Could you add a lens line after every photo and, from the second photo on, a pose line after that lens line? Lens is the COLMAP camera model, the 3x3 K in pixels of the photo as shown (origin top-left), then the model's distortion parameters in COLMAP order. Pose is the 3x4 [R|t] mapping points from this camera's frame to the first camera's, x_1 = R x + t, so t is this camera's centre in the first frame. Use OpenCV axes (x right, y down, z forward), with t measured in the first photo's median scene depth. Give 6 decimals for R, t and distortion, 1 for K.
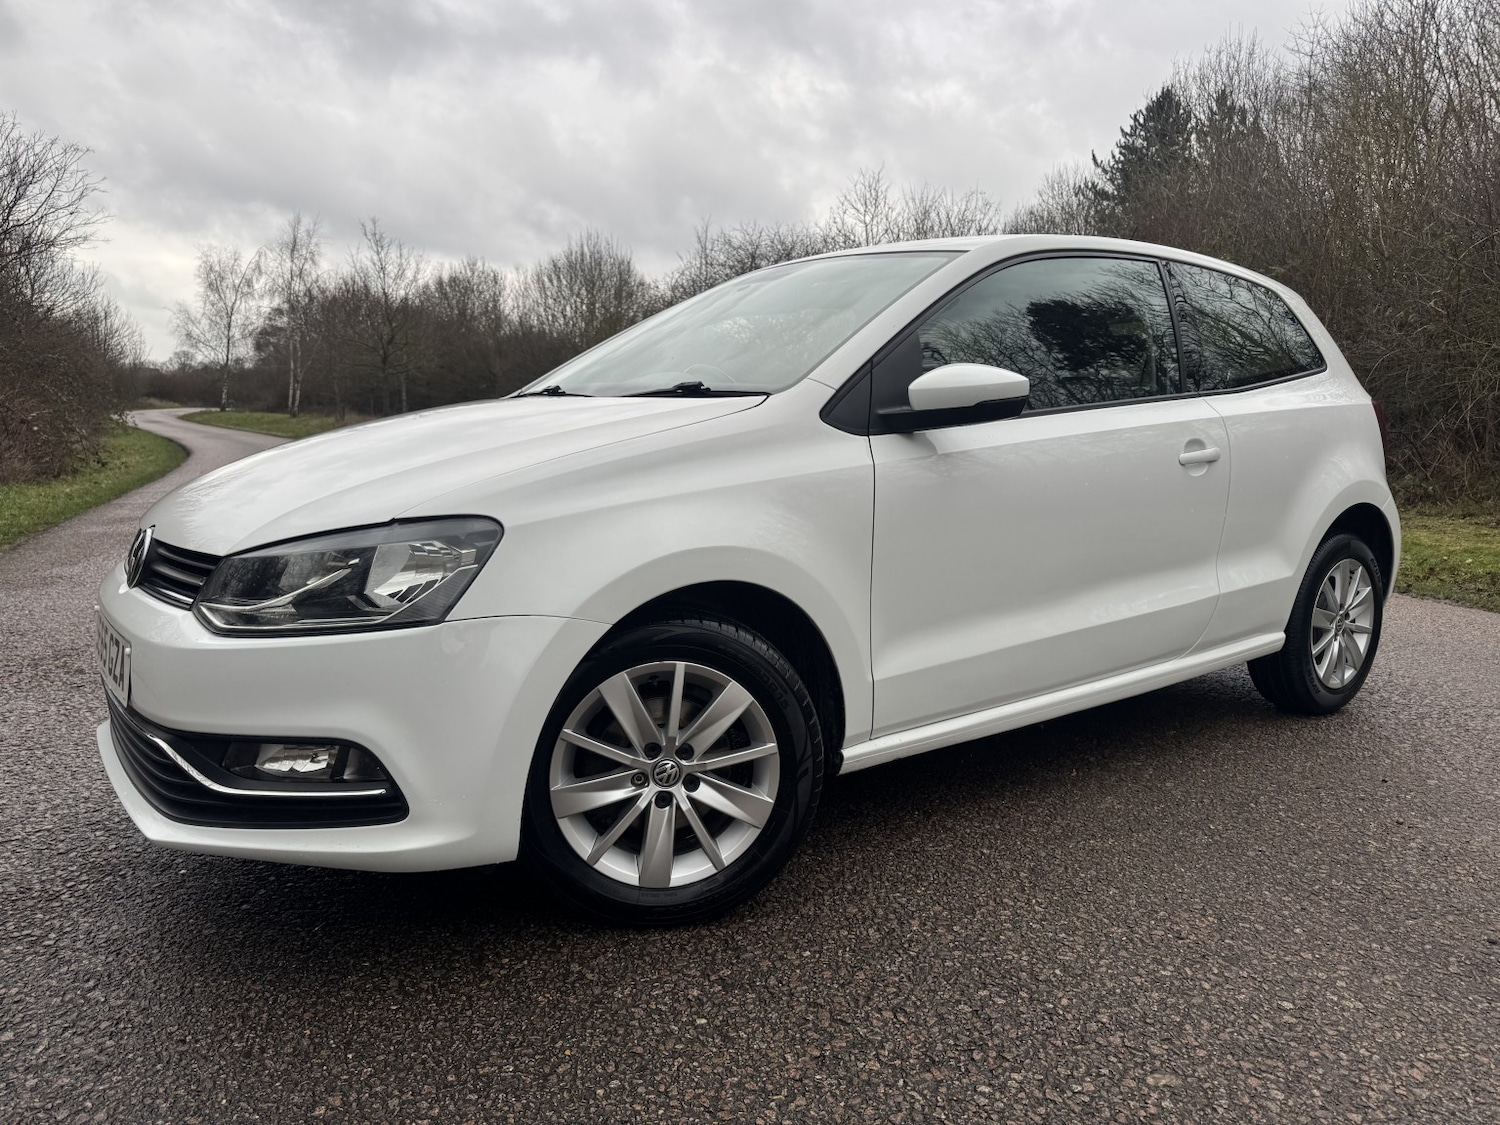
lens RADIAL K [[1078.6, 0, 753.9], [0, 1078.6, 553.9], [0, 0, 1]] dist [0.020110, -0.022993]
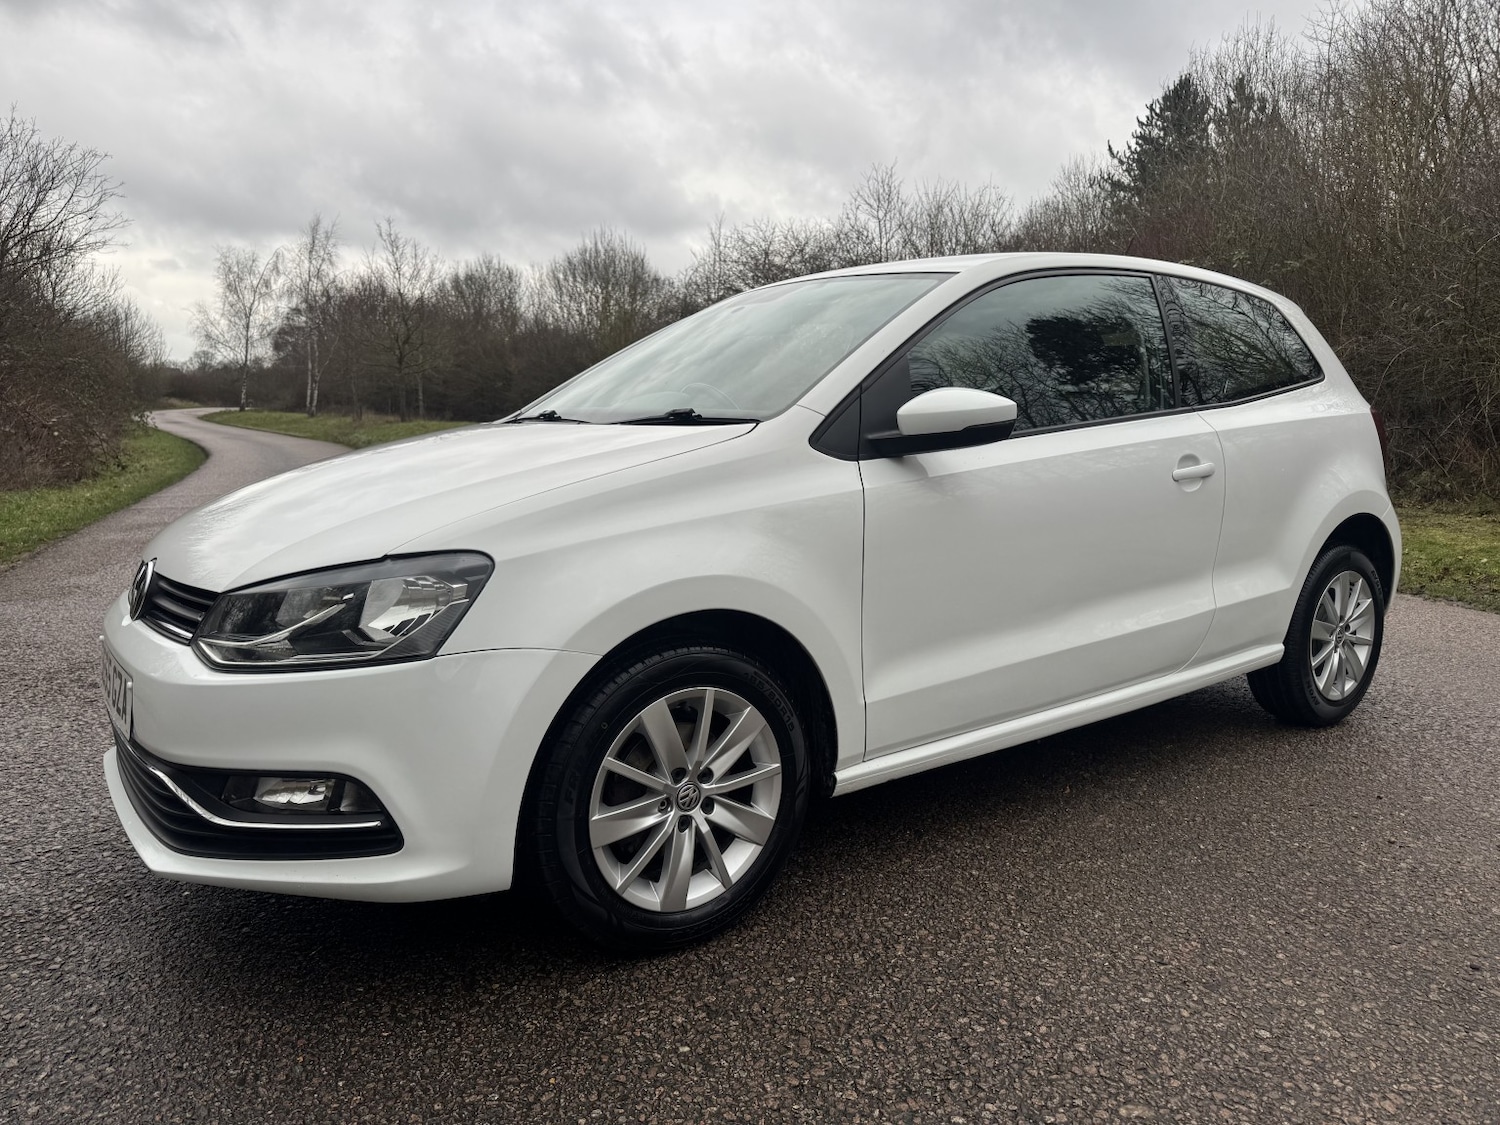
lens RADIAL K [[1078.6, 0, 751.8], [0, 1078.6, 555.0], [0, 0, 1]] dist [0.020110, -0.022993]
pose [[0.999827, -0.005504, -0.017757, 0.026262], [0.005615, 0.999965, 0.006204, -0.029071], [0.017722, -0.006303, 0.999823, -0.011454]]
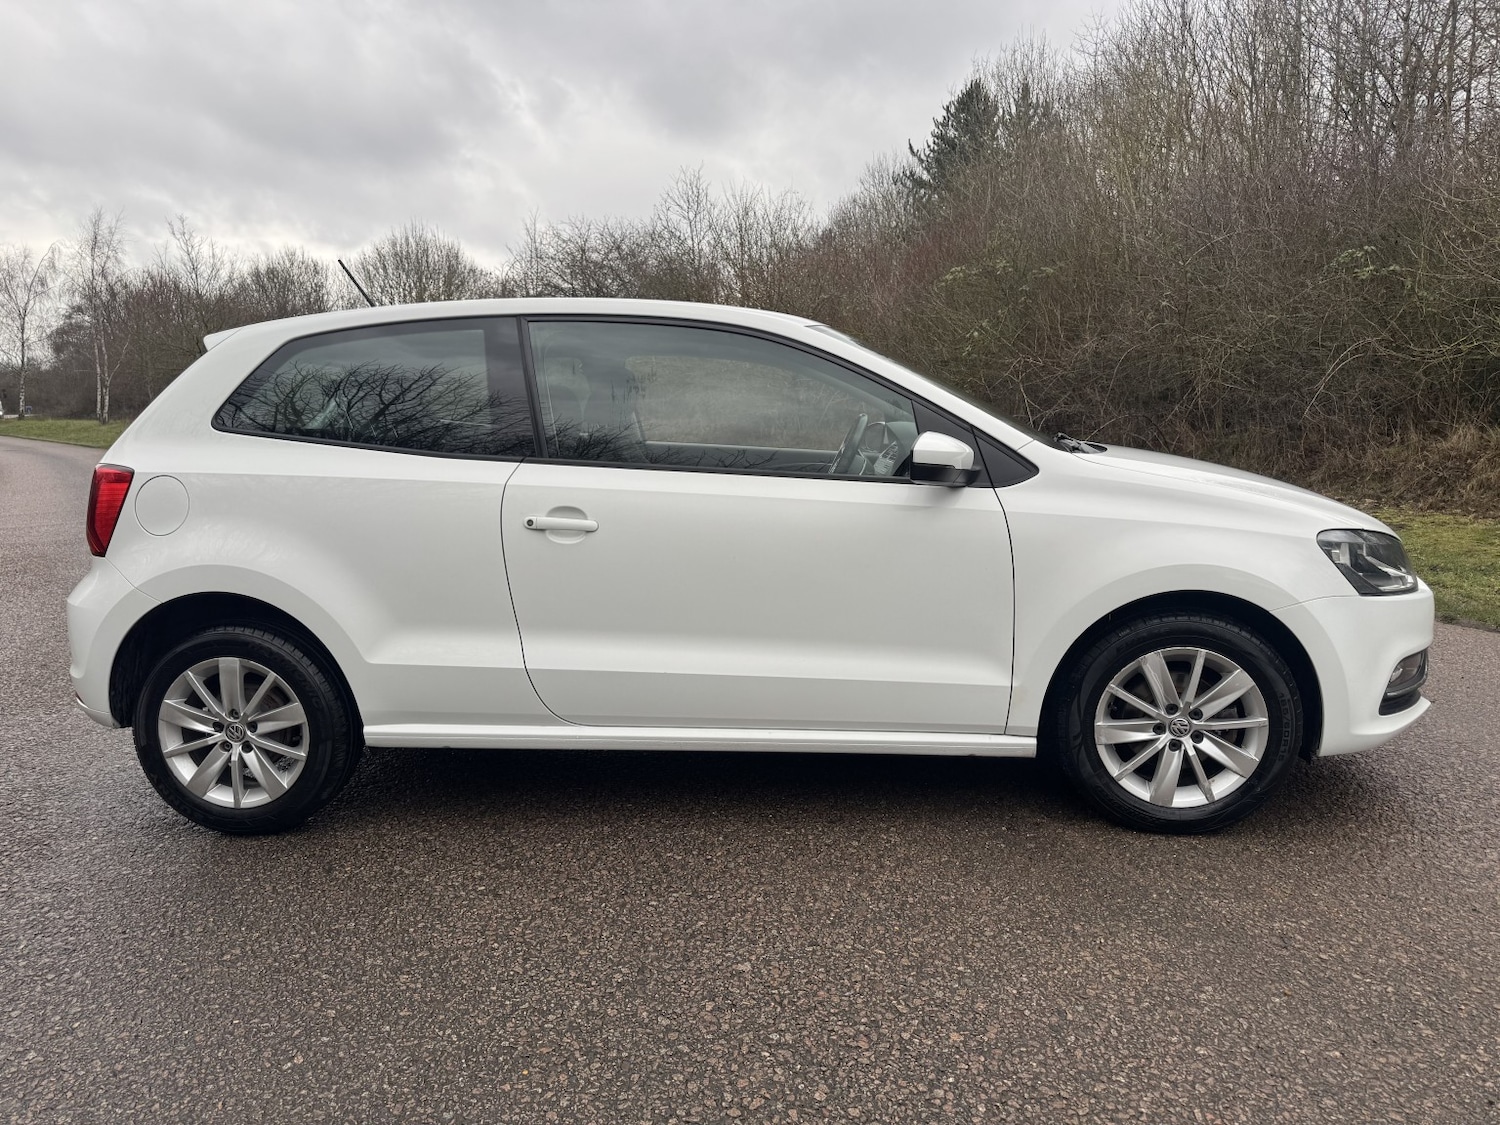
lens RADIAL K [[1078.6, 0, 763.6], [0, 1078.6, 559.2], [0, 0, 1]] dist [0.020110, -0.022993]
pose [[0.988568, -0.053766, 0.140866, 0.115632], [0.050739, 0.998399, 0.024993, -0.040574], [-0.141984, -0.017560, 0.989713, -0.423620]]
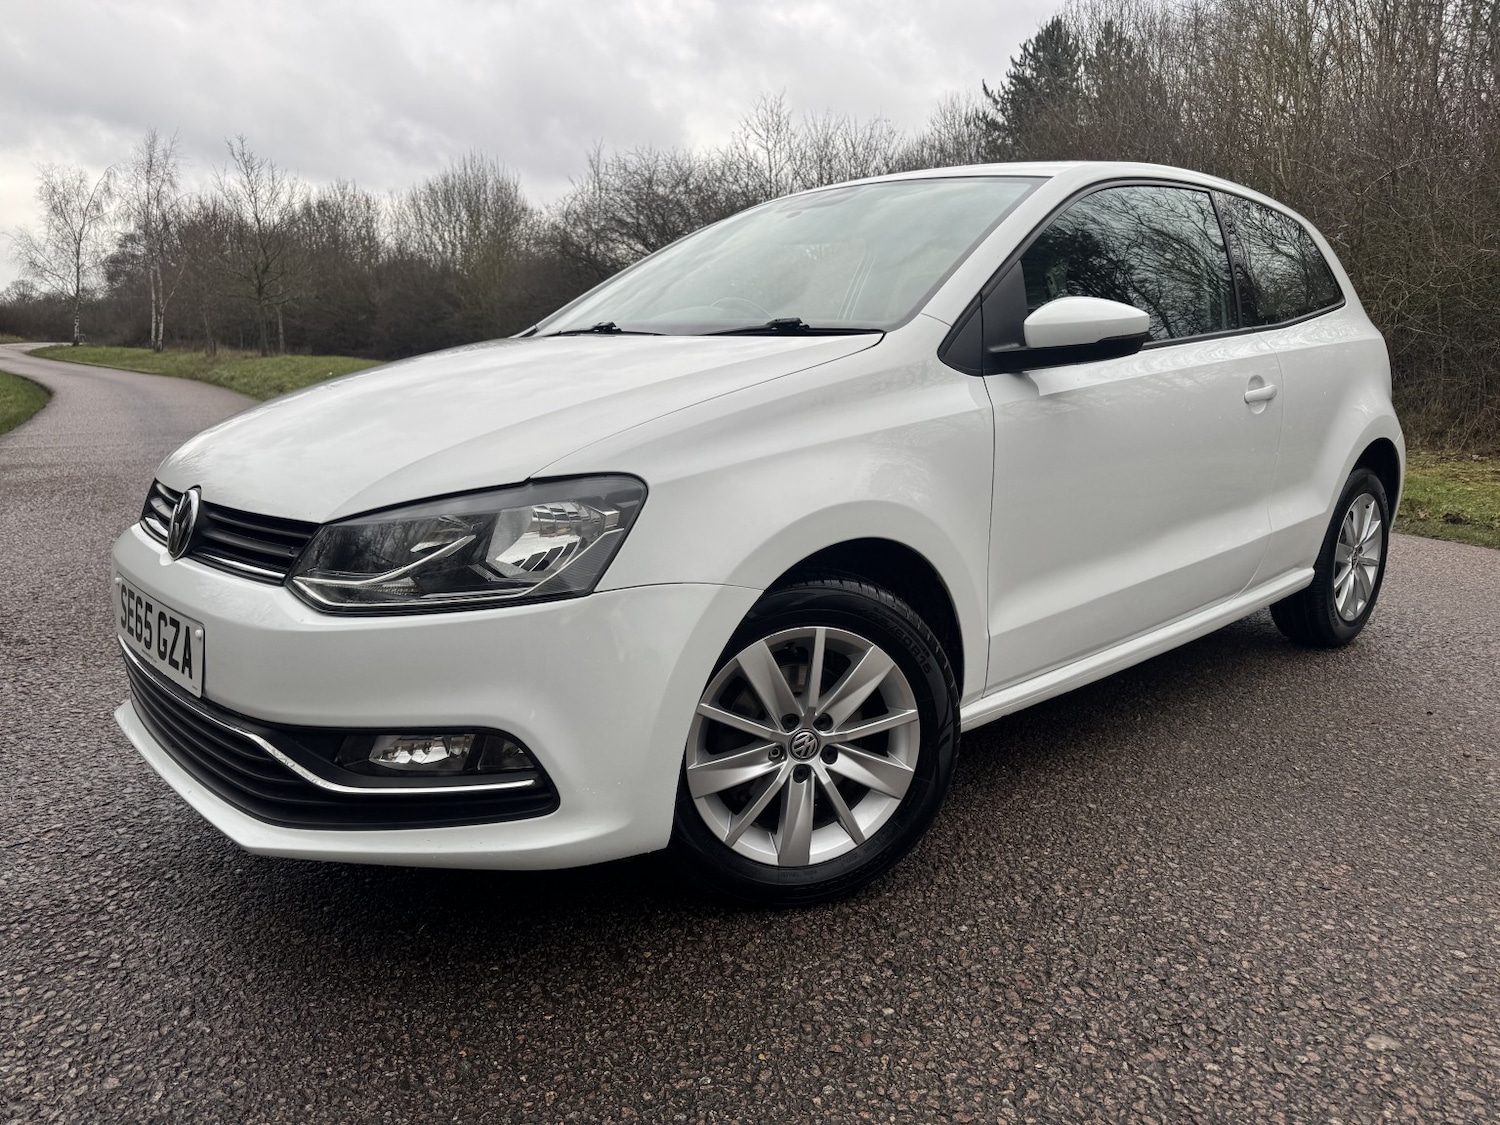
lens RADIAL K [[1078.6, 0, 757.2], [0, 1078.6, 554.1], [0, 0, 1]] dist [0.020110, -0.022993]
pose [[0.994340, -0.023502, 0.103615, -0.182442], [0.017151, 0.997943, 0.061769, -0.016436], [-0.104853, -0.059643, 0.992698, 0.077752]]
